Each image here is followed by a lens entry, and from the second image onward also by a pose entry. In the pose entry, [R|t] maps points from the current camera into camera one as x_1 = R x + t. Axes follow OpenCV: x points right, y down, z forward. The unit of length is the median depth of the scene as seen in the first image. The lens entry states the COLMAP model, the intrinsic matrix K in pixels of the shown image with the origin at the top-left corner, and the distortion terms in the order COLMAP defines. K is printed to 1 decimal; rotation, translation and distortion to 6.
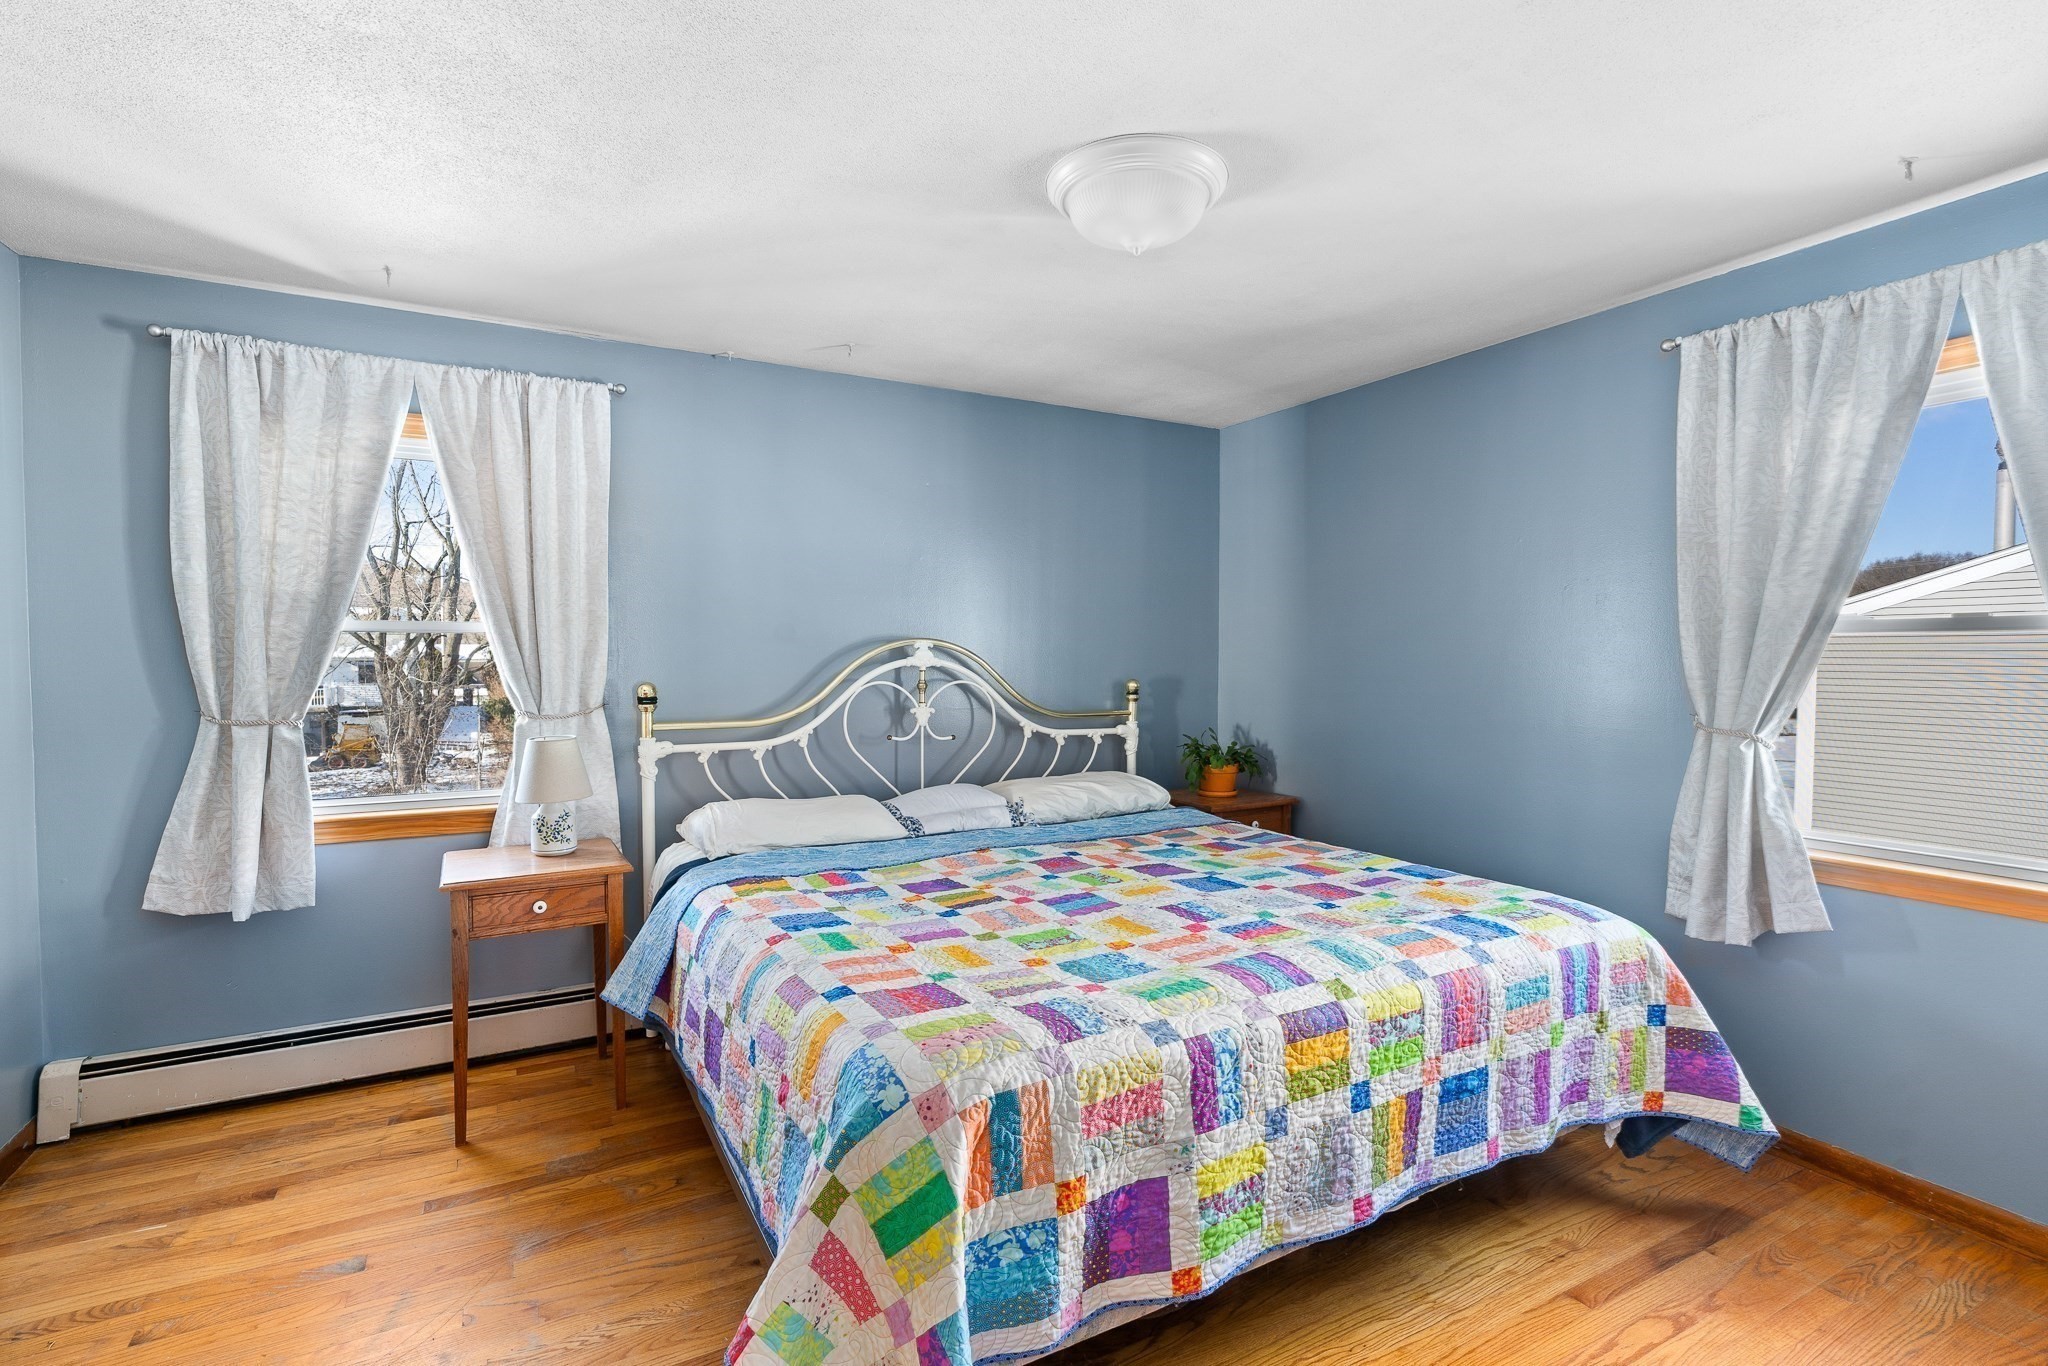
lens RADIAL K [[943.8, 0, 1024.0], [0, 943.8, 683.0], [0, 0, 1]] dist [0.000915, 0.000148]
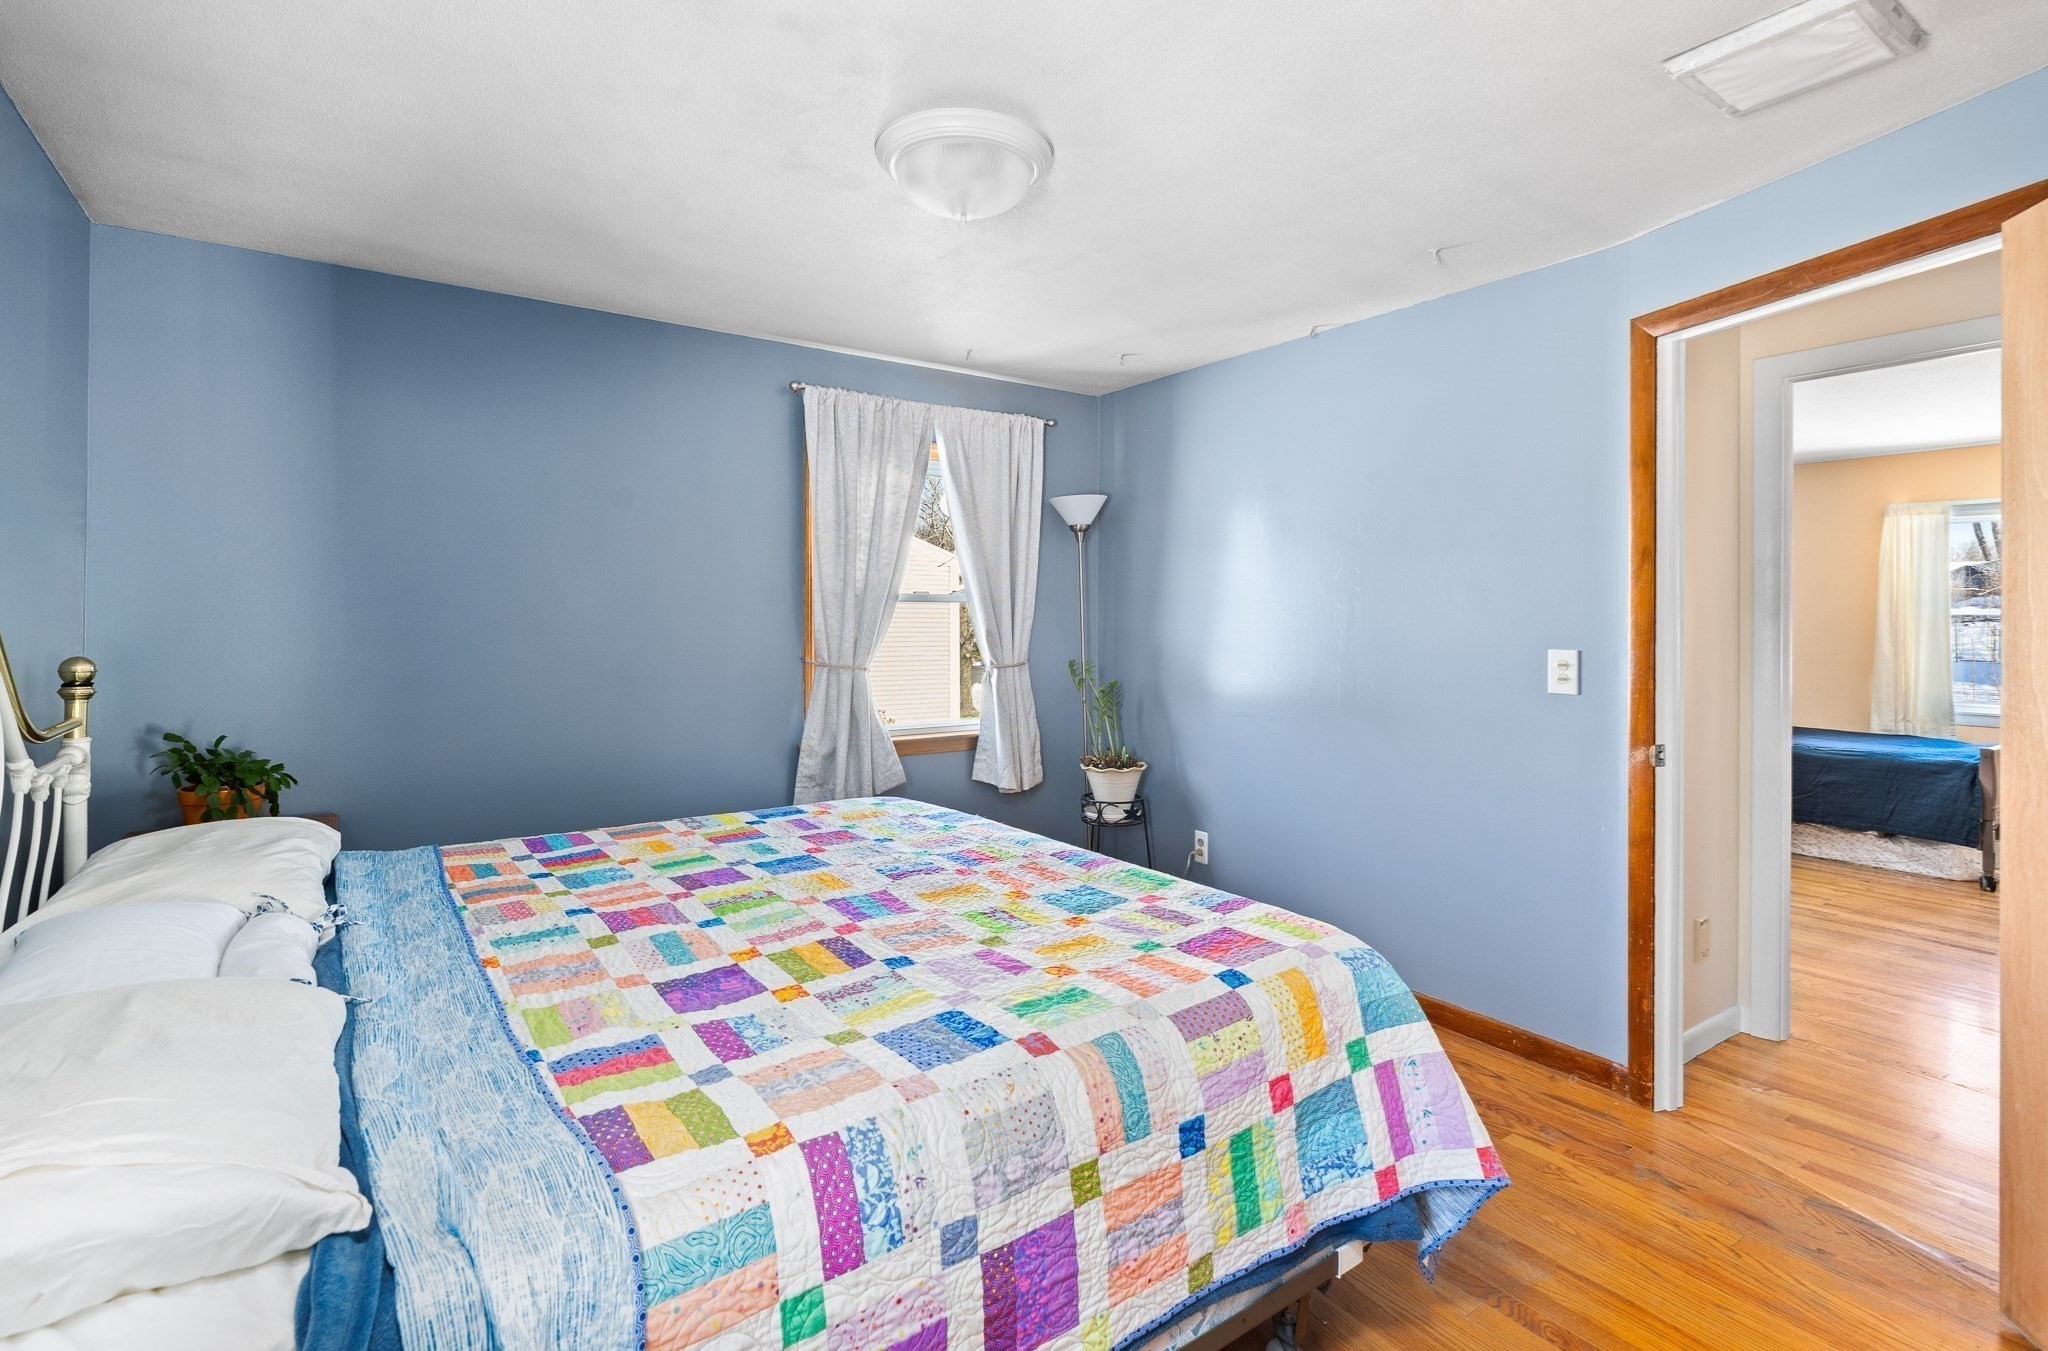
lens RADIAL K [[959.0, 0, 1018.5], [0, 959.0, 613.7], [0, 0, 1]] dist [0.000563, 0.000376]
pose [[-0.100277, -0.000397, 0.994959, -0.827379], [0.022246, 0.999749, 0.002641, -0.031909], [-0.994711, 0.022399, -0.100243, 0.950632]]
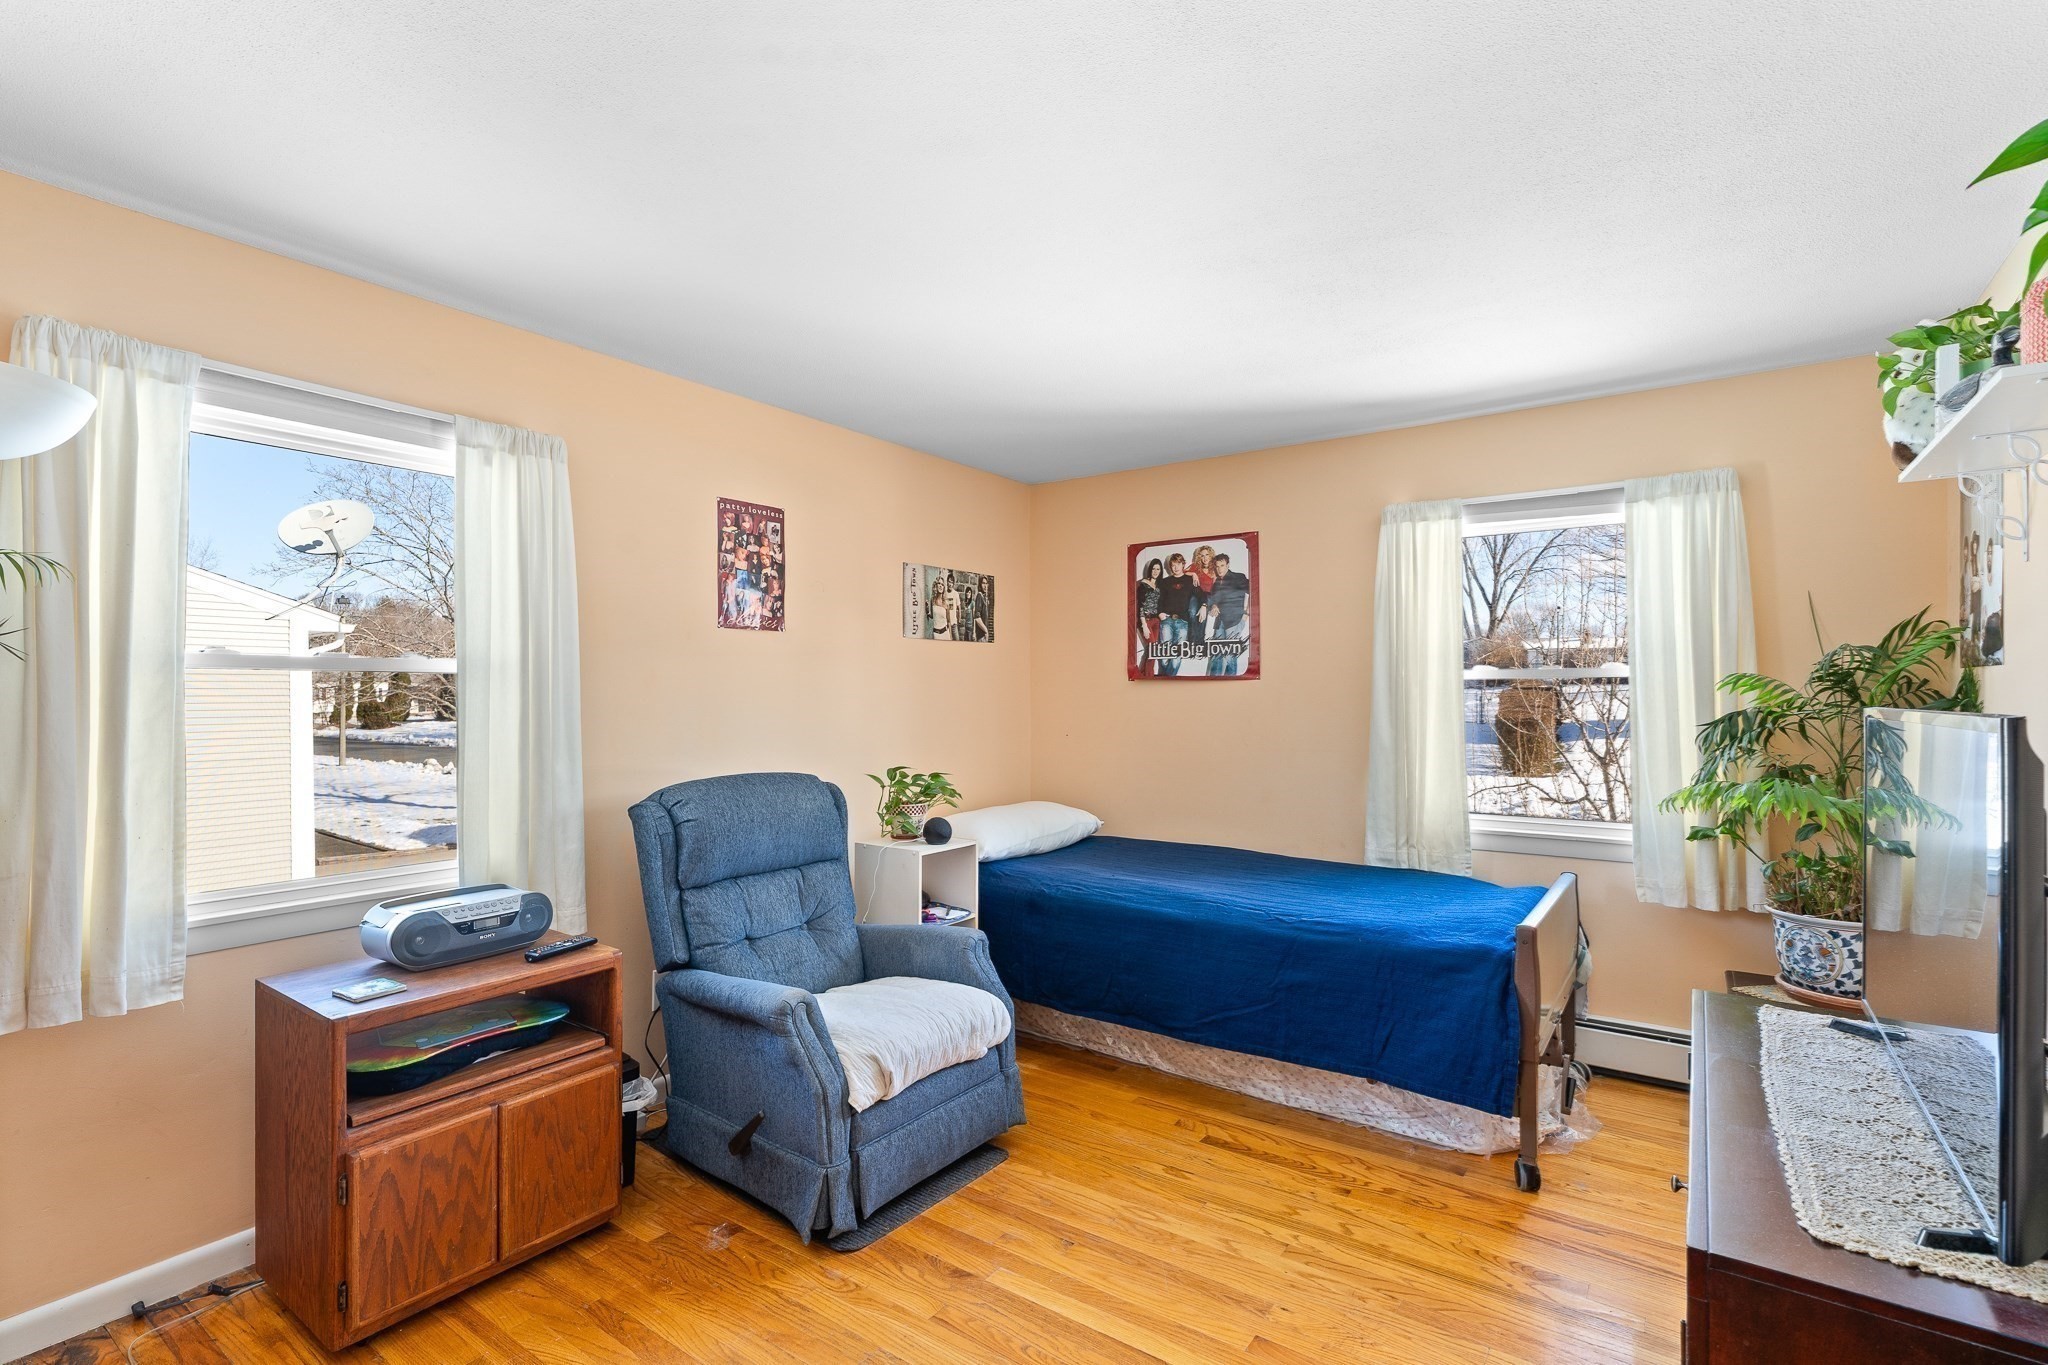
lens RADIAL K [[943.8, 0, 1024.0], [0, 943.8, 682.5], [0, 0, 1]] dist [0.000915, 0.000148]
pose [[-0.434228, 0.004484, 0.900792, -0.536622], [0.024181, 0.999685, 0.006680, -0.021026], [-0.900478, 0.024683, -0.434200, 0.614881]]
